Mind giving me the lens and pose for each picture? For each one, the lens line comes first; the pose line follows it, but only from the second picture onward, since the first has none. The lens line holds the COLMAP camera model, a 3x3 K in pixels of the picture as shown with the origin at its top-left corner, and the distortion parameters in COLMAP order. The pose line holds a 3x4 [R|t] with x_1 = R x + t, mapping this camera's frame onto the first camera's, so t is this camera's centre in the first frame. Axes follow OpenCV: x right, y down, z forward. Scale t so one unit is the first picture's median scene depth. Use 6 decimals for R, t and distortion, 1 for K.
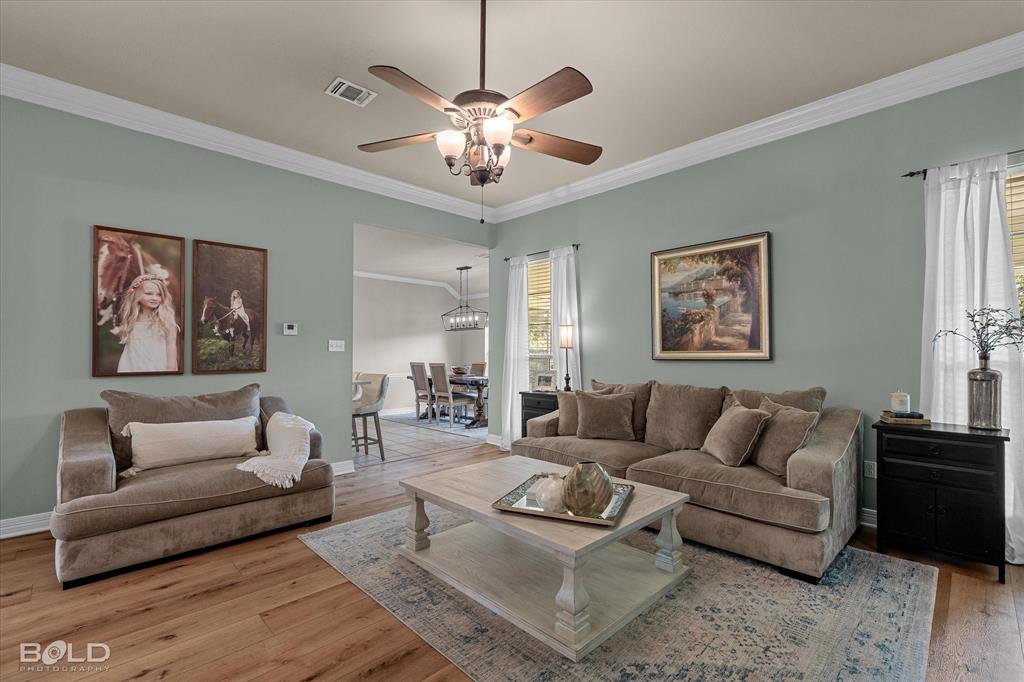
lens RADIAL K [[453.0, 0, 512.4], [0, 453.0, 346.6], [0, 0, 1]] dist [-0.002386, -0.000285]
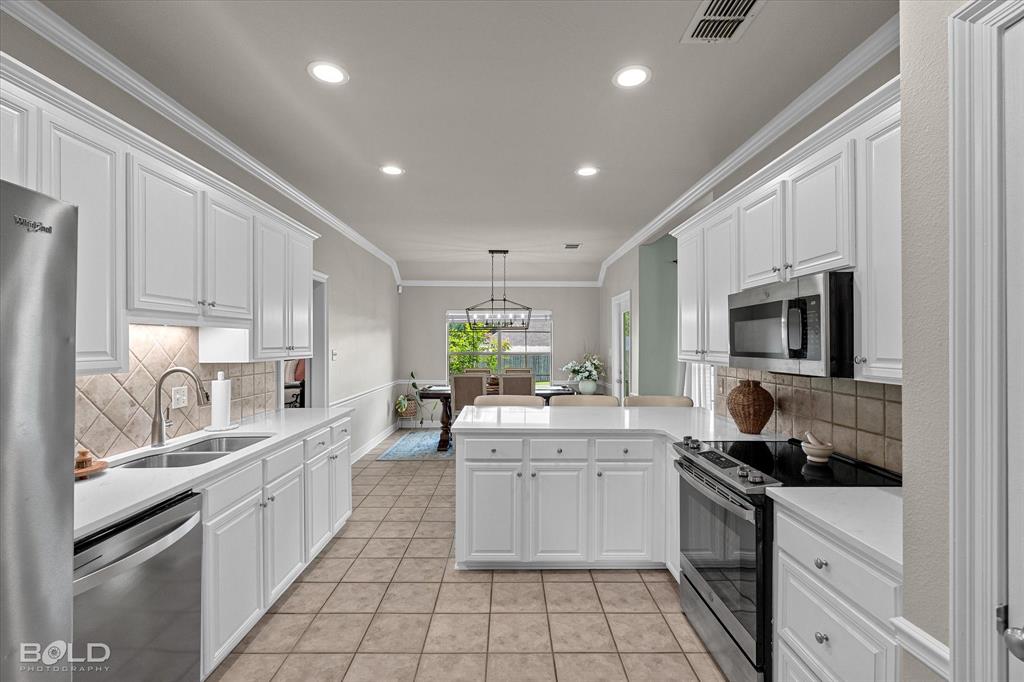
lens RADIAL K [[446.7, 0, 510.3], [0, 446.7, 344.7], [0, 0, 1]] dist [-0.000872, 0.000002]
pose [[0.694224, -0.001648, 0.719757, -1.319801], [-0.009069, 0.999898, 0.011036, -0.036450], [-0.719702, -0.014189, 0.694138, 0.877366]]
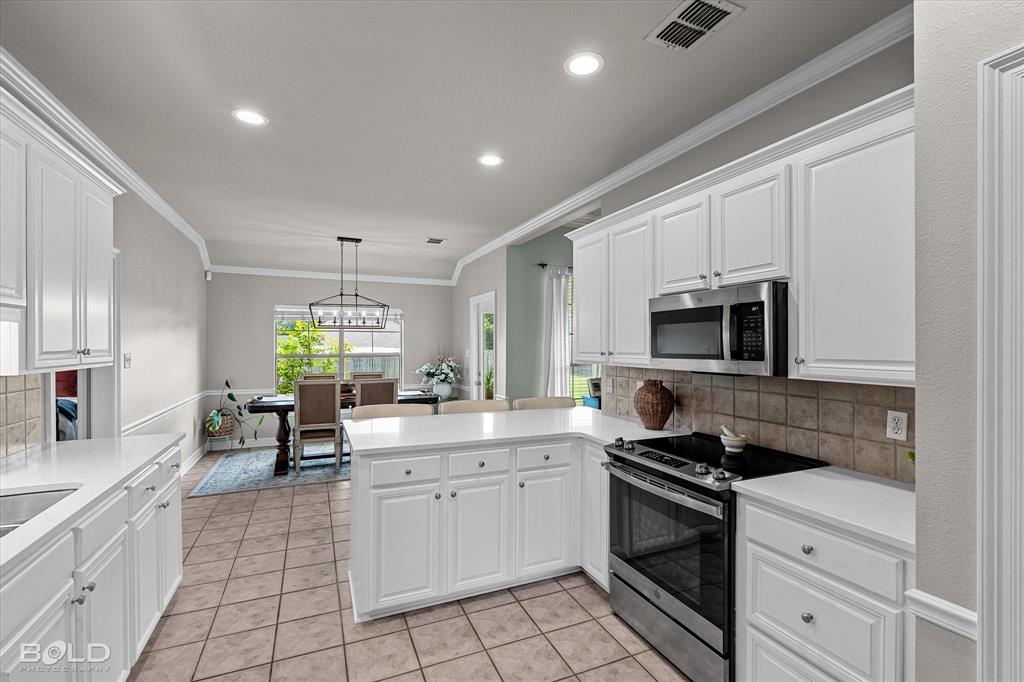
lens RADIAL K [[453.0, 0, 512.4], [0, 453.0, 346.6], [0, 0, 1]] dist [-0.002386, -0.000285]
pose [[0.350872, -0.003694, 0.936416, -1.345269], [-0.012761, 0.999880, 0.008726, -0.035609], [-0.936337, -0.015012, 0.350783, 1.040126]]
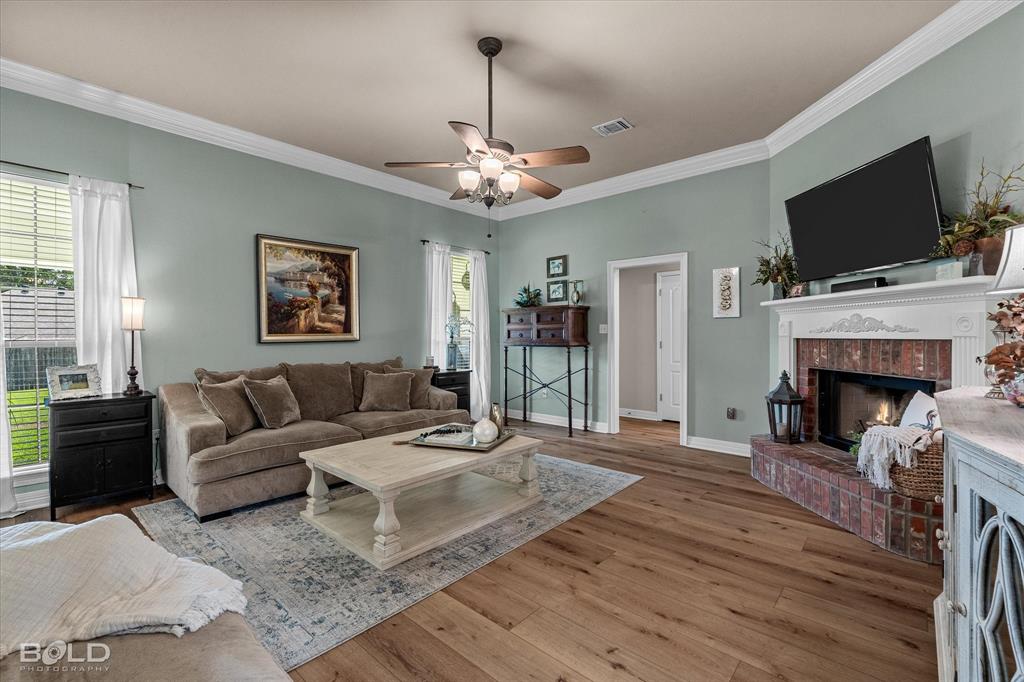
lens RADIAL K [[447.3, 0, 512.6], [0, 447.3, 338.2], [0, 0, 1]] dist [-0.002548, -0.000164]
pose [[-0.066236, -0.008438, 0.997768, -0.774471], [-0.009658, 0.999923, 0.007815, 0.006353], [-0.997757, -0.009119, -0.066313, 0.571890]]
